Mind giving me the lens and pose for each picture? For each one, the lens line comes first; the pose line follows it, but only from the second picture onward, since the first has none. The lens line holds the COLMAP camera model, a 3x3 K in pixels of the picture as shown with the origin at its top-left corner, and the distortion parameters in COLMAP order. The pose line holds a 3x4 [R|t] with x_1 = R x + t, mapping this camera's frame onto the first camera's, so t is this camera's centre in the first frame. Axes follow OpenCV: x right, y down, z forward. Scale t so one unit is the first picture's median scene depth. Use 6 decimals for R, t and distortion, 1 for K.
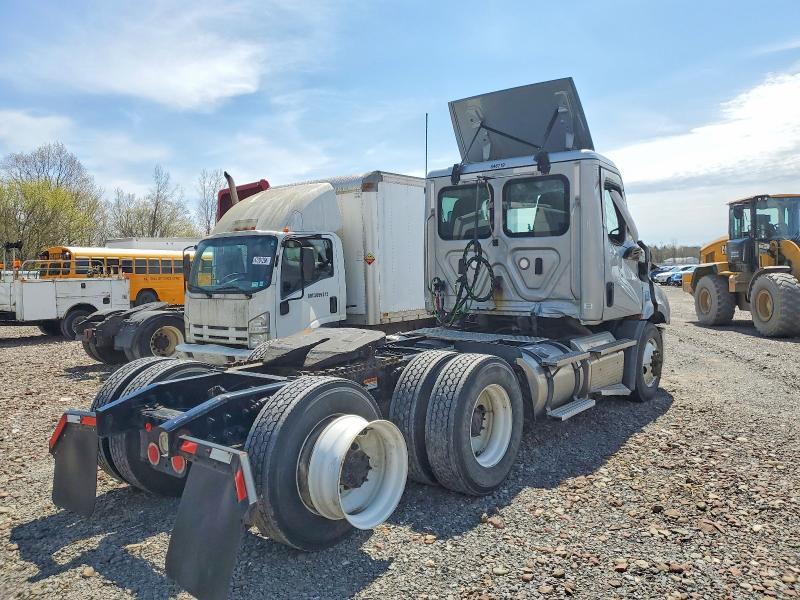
lens RADIAL K [[628.7, 0, 400.0], [0, 628.7, 300.0], [0, 0, 1]] dist [-0.008861, -0.006619]
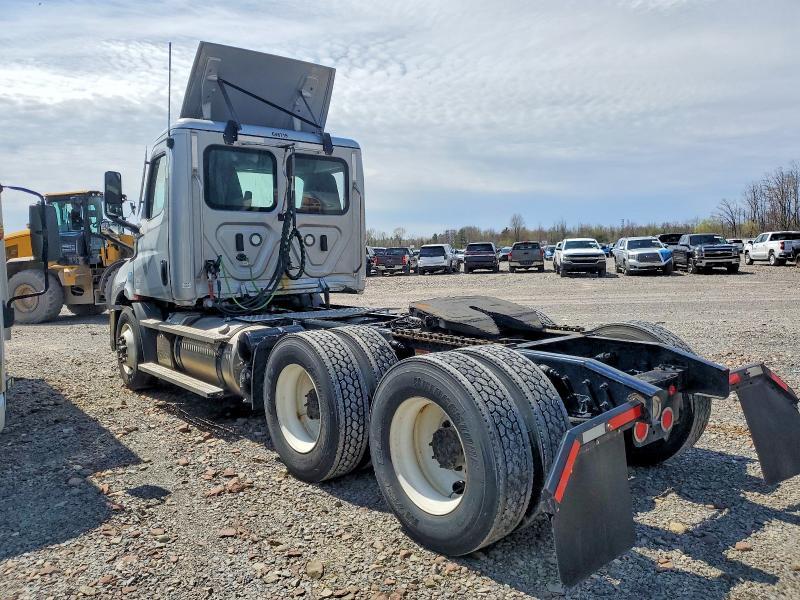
lens RADIAL K [[628.7, 0, 400.0], [0, 628.7, 300.0], [0, 0, 1]] dist [-0.008861, -0.006619]
pose [[0.214671, -0.052478, 0.975275, -0.735245], [0.061719, 0.997289, 0.040077, 0.005441], [-0.974734, 0.051590, 0.217328, 0.636358]]
